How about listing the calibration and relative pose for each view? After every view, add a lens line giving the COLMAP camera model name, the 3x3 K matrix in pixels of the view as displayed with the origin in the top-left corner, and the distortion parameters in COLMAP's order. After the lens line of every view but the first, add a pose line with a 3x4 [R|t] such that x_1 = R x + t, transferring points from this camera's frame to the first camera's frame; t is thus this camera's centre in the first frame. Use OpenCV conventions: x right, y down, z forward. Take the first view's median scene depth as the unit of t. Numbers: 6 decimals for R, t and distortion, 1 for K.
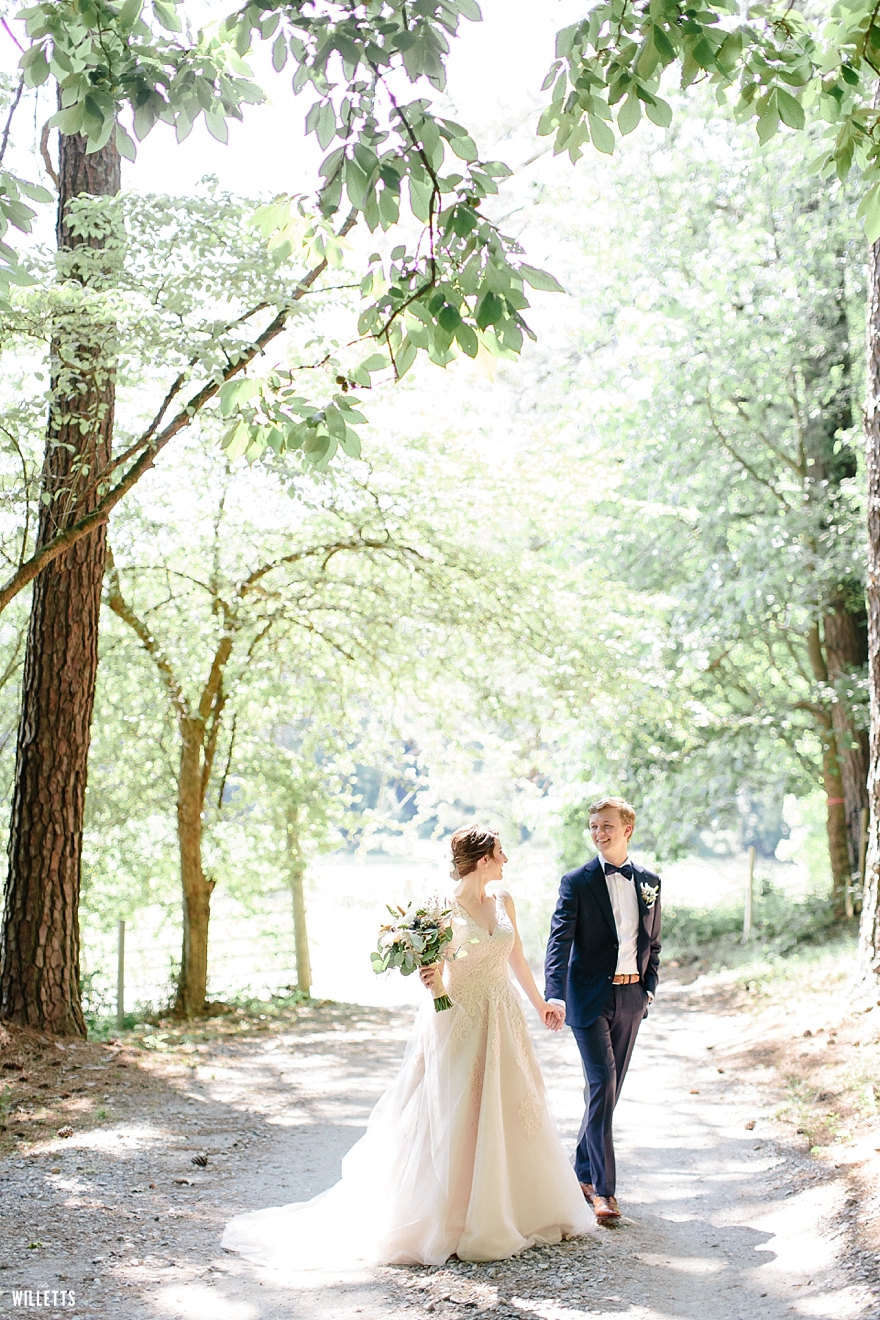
lens RADIAL K [[2003.5, 0, 446.9], [0, 2003.5, 663.2], [0, 0, 1]] dist [0.060371, 0.000000]
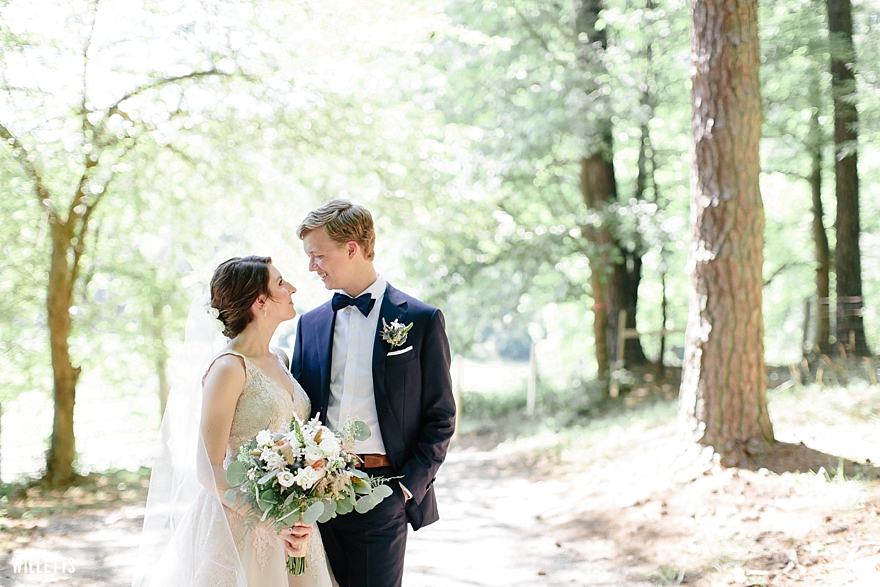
lens RADIAL K [[1335.7, 0, 435.4], [0, 1335.7, 294.4], [0, 0, 1]] dist [0.060371, 0.000000]
pose [[0.994862, 0.002170, 0.101222, 0.005956], [-0.006715, 0.998983, 0.044578, 0.033642], [-0.101022, -0.045029, 0.993865, 0.235617]]
